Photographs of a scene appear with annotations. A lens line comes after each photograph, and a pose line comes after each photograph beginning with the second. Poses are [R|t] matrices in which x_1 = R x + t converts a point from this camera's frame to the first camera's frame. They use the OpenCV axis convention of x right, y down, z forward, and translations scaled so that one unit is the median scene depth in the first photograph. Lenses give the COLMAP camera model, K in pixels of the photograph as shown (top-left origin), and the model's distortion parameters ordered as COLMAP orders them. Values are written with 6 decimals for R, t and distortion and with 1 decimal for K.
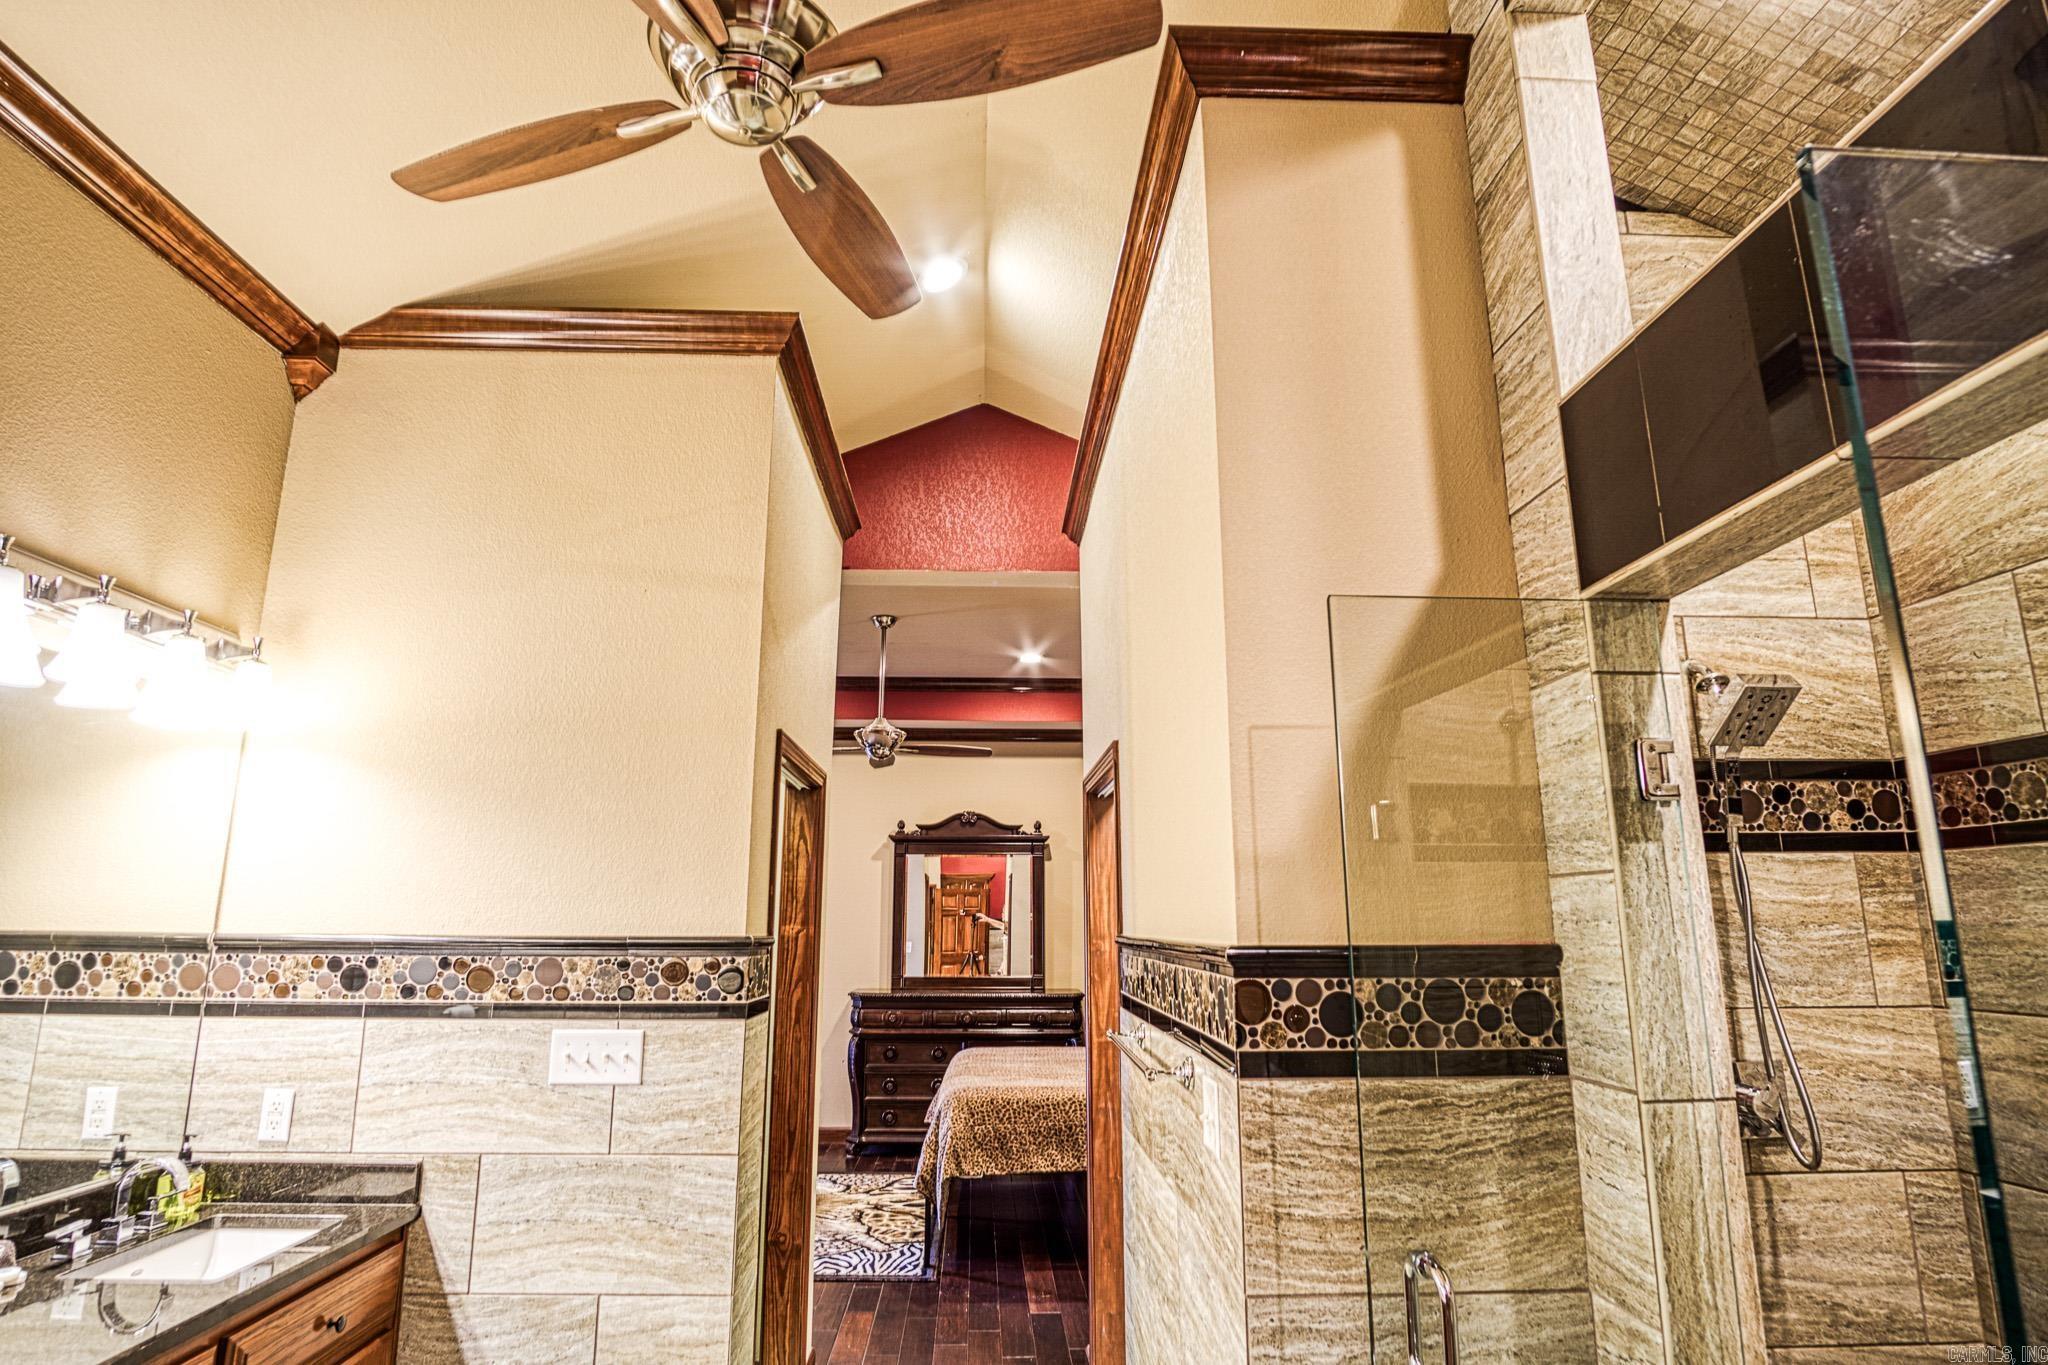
lens RADIAL K [[1094.3, 0, 1010.6], [0, 1094.3, 678.6], [0, 0, 1]] dist [-0.040724, 0.009405]
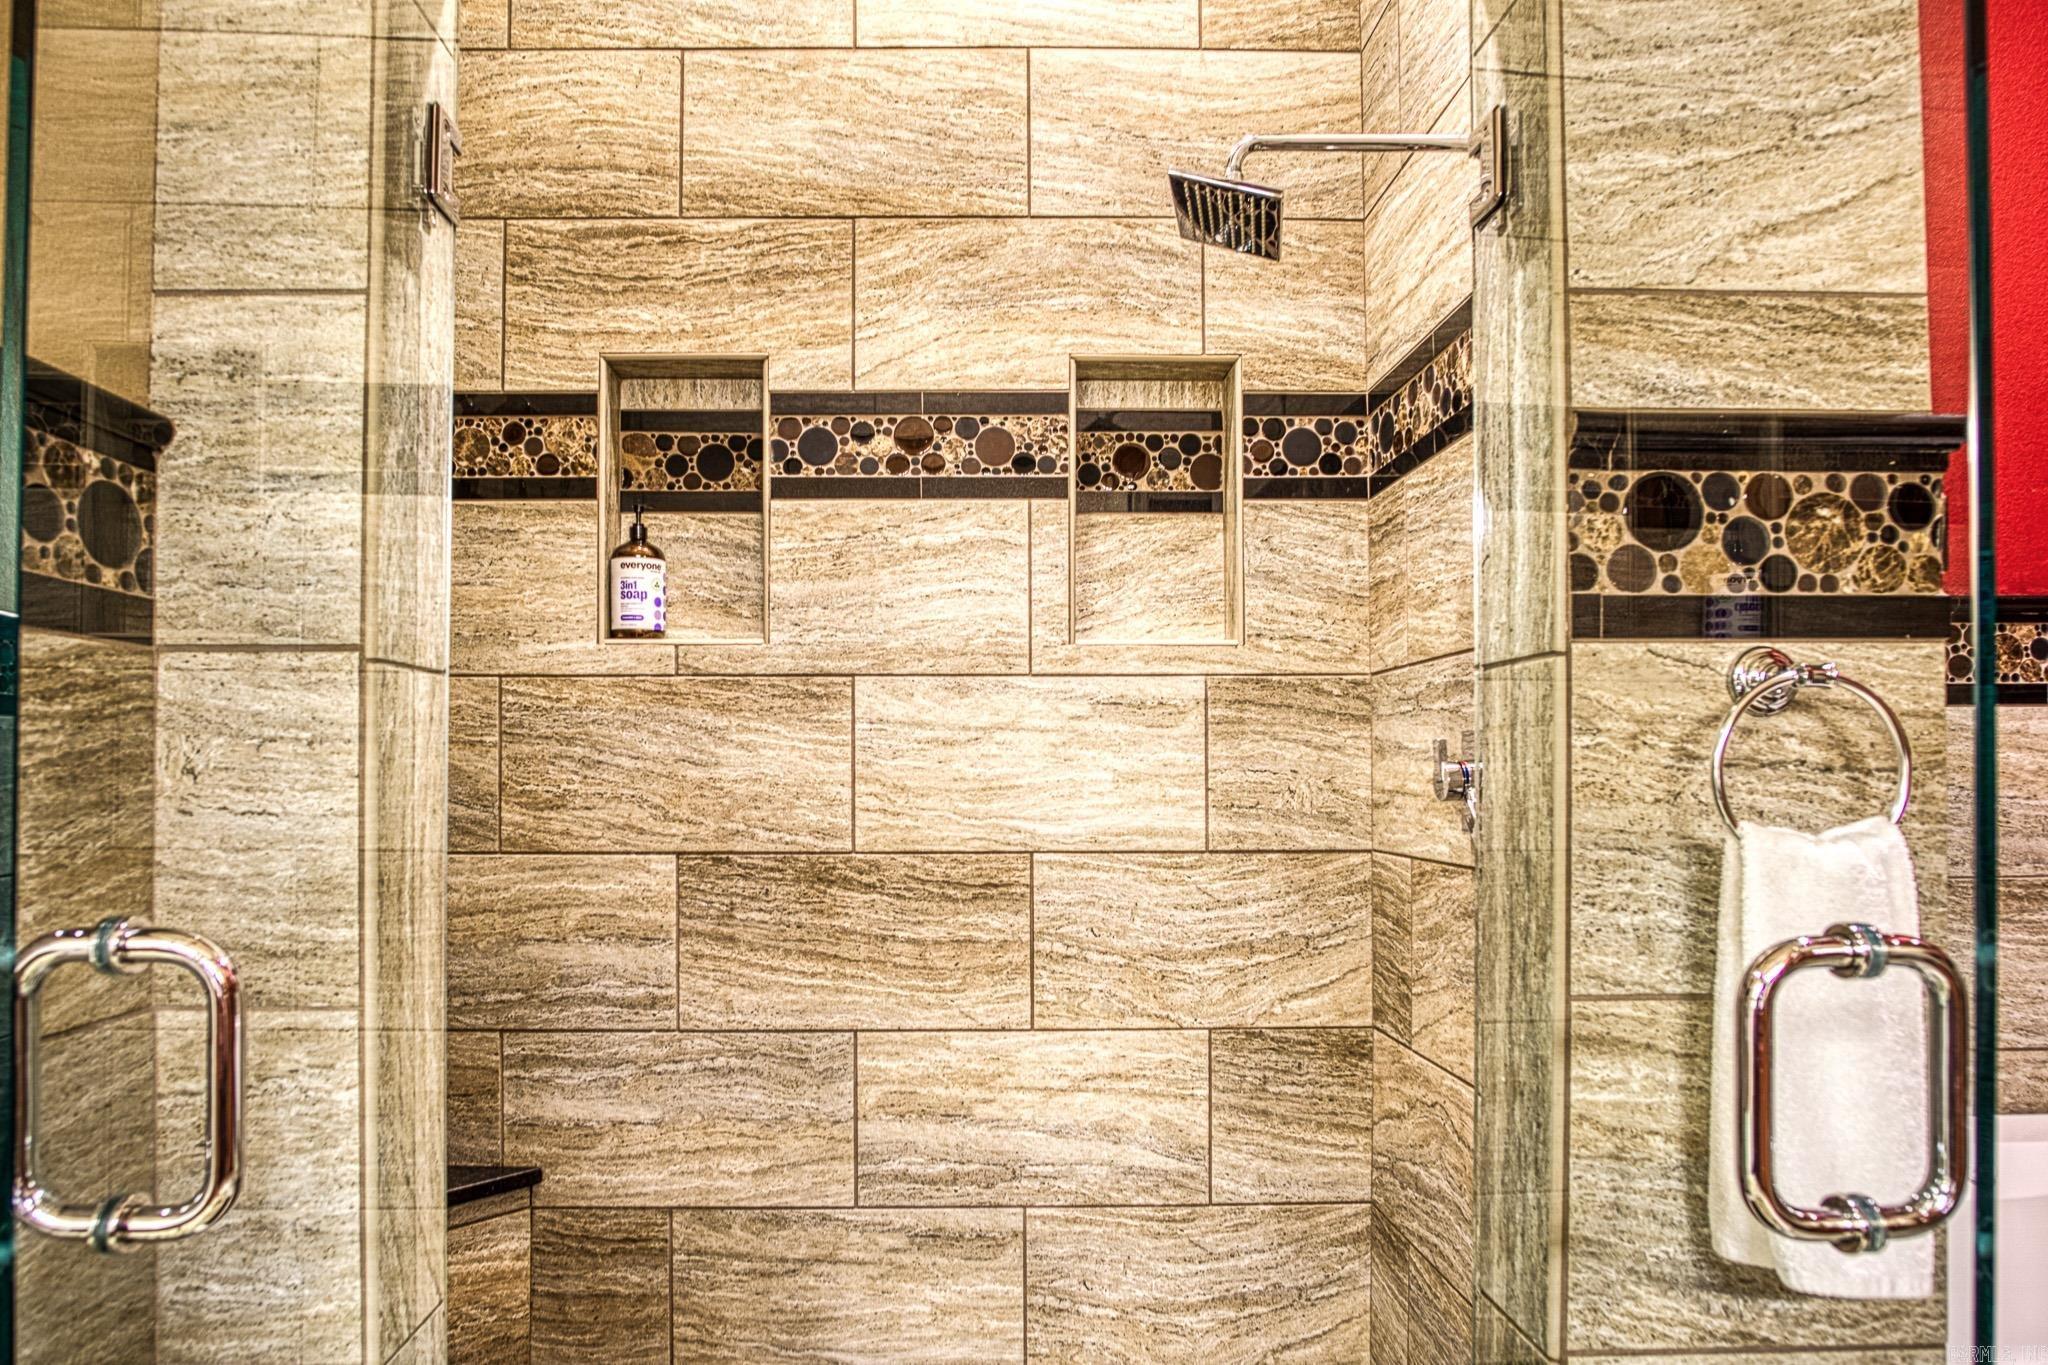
lens RADIAL K [[1121.0, 0, 1085.4], [0, 1121.0, 721.6], [0, 0, 1]] dist [-0.034860, 0.009019]
pose [[0.007943, 0.011074, 0.999907, -0.027636], [-0.218212, 0.975859, -0.009074, 0.221805], [-0.975869, -0.218119, 0.010167, 0.376741]]
